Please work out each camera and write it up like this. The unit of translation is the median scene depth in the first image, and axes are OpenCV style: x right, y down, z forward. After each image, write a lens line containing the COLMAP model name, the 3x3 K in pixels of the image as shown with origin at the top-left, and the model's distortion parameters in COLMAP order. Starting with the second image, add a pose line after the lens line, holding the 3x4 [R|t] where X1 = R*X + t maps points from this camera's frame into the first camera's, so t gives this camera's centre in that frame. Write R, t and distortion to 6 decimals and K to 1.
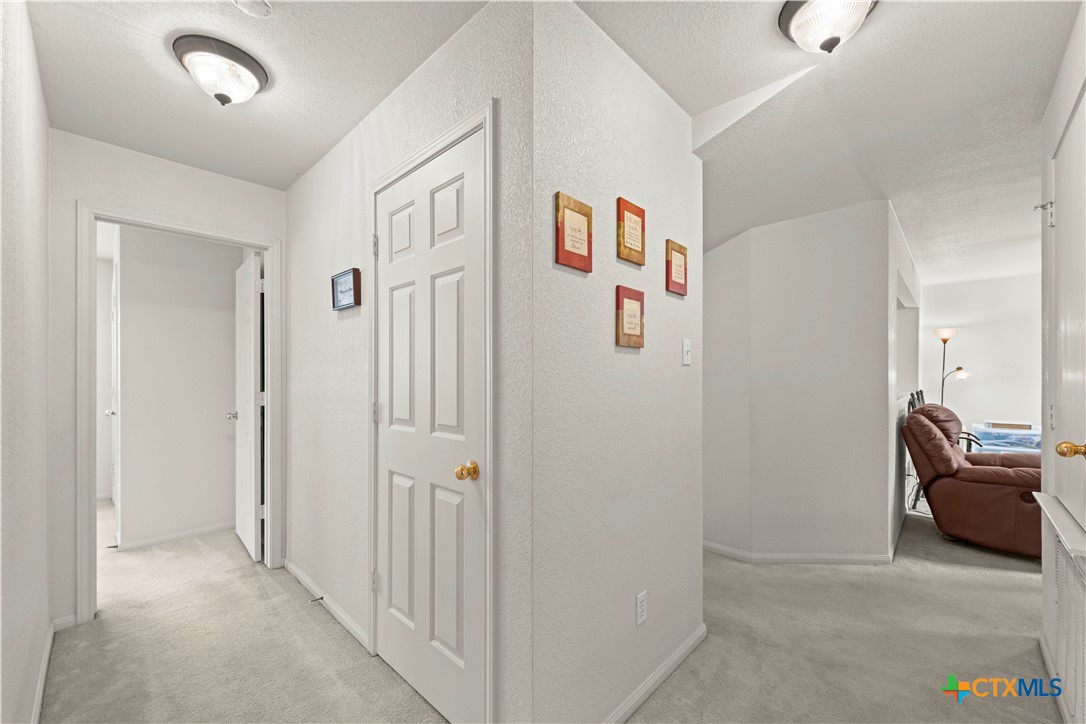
lens RADIAL K [[431.1, 0, 544.2], [0, 431.1, 370.7], [0, 0, 1]] dist [-0.001334, 0.000833]
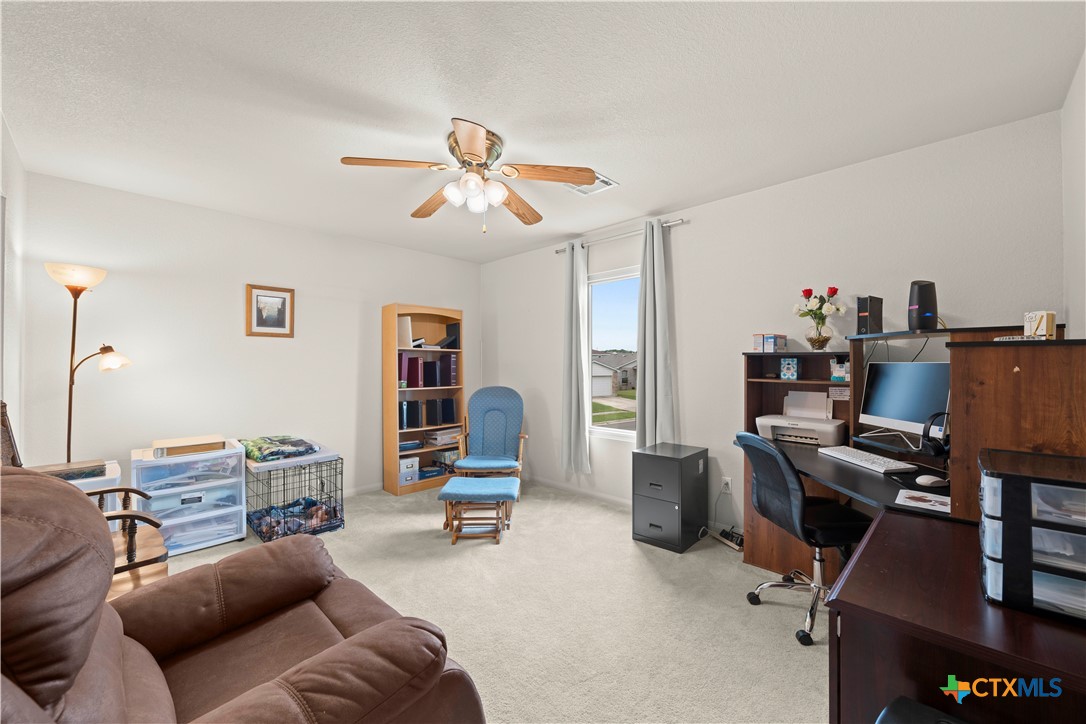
lens RADIAL K [[431.1, 0, 544.1], [0, 431.1, 363.2], [0, 0, 1]] dist [-0.001334, 0.000833]
pose [[-0.006543, -0.001582, 0.999977, 0.476908], [-0.003250, 0.999994, 0.001561, 0.009636], [-0.999973, -0.003240, -0.006548, 0.514347]]
